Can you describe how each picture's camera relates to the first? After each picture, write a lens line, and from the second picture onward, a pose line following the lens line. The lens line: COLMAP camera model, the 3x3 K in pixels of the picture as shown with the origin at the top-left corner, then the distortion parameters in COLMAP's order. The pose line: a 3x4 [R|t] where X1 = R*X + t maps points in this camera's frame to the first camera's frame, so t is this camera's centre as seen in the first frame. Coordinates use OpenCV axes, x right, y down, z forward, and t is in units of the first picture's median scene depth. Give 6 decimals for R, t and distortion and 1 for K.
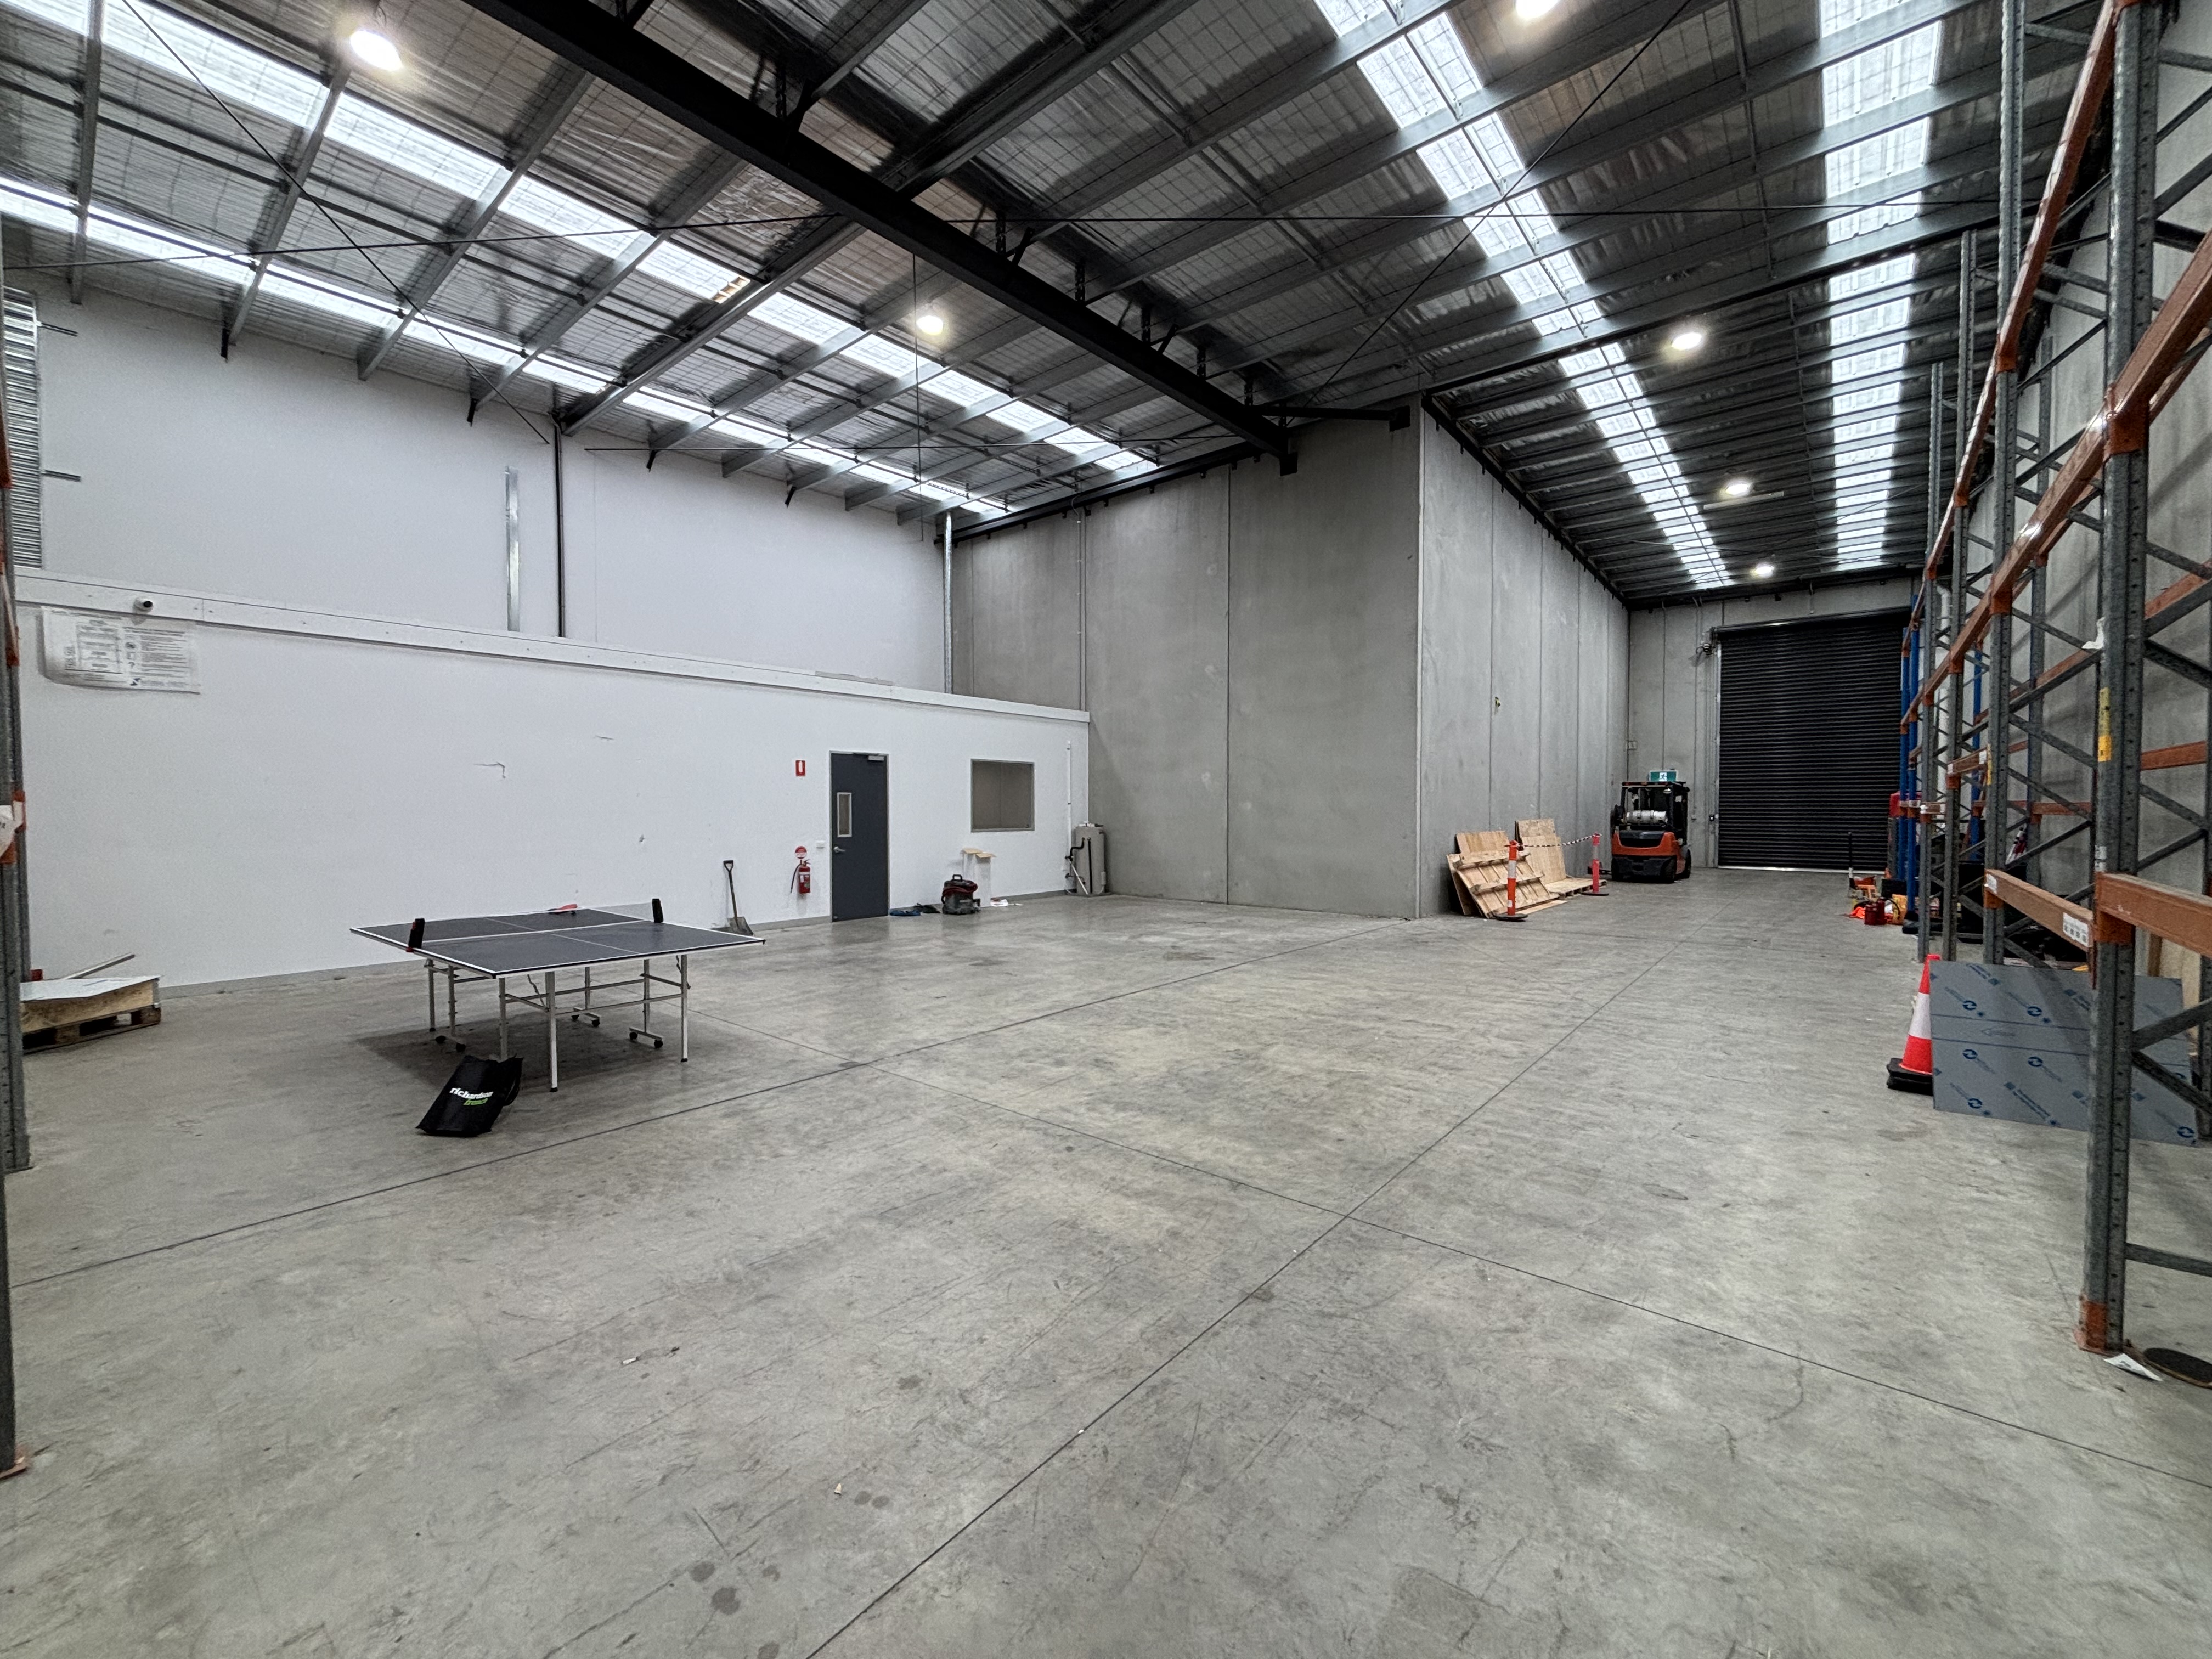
lens RADIAL K [[909.2, 0, 1113.3], [0, 909.2, 837.1], [0, 0, 1]] dist [-0.003698, -0.000090]
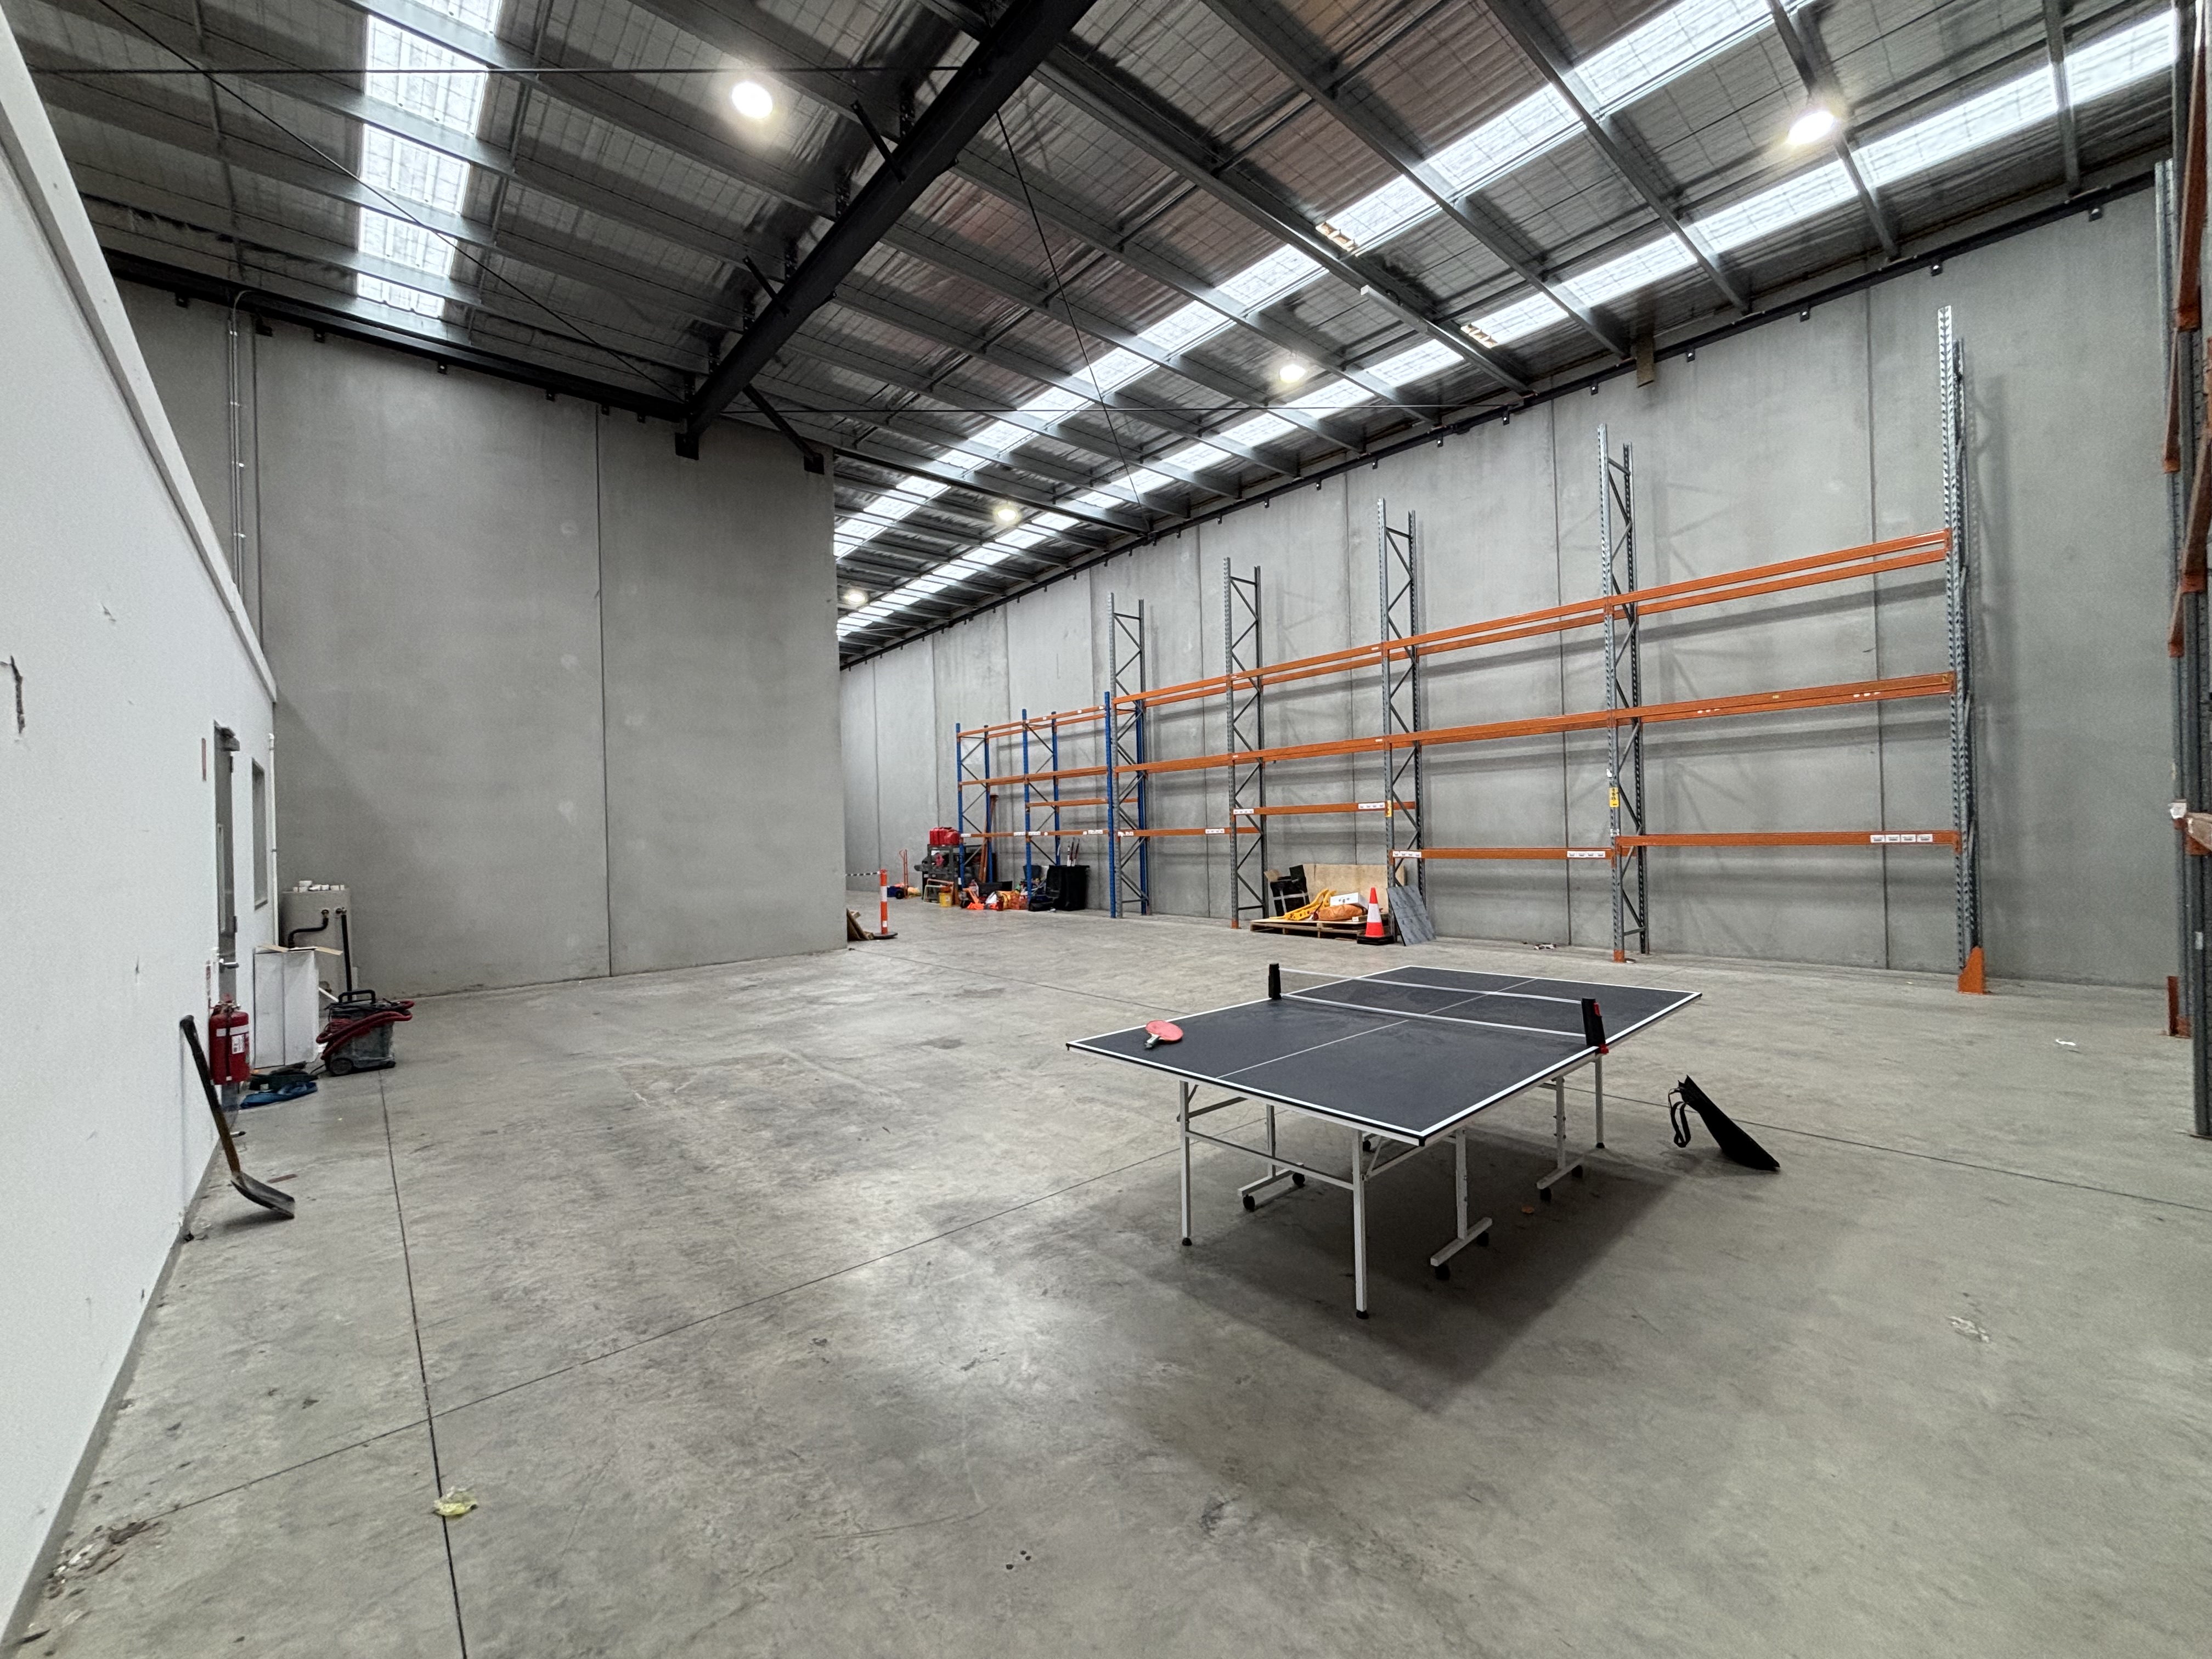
lens RADIAL K [[906.7, 0, 1106.0], [0, 906.7, 829.5], [0, 0, 1]] dist [-0.003247, -0.000133]
pose [[0.150076, -0.000733, 0.988674, -0.554142], [0.059497, 0.998194, -0.008292, -0.017042], [-0.986883, 0.060067, 0.149849, 0.473180]]
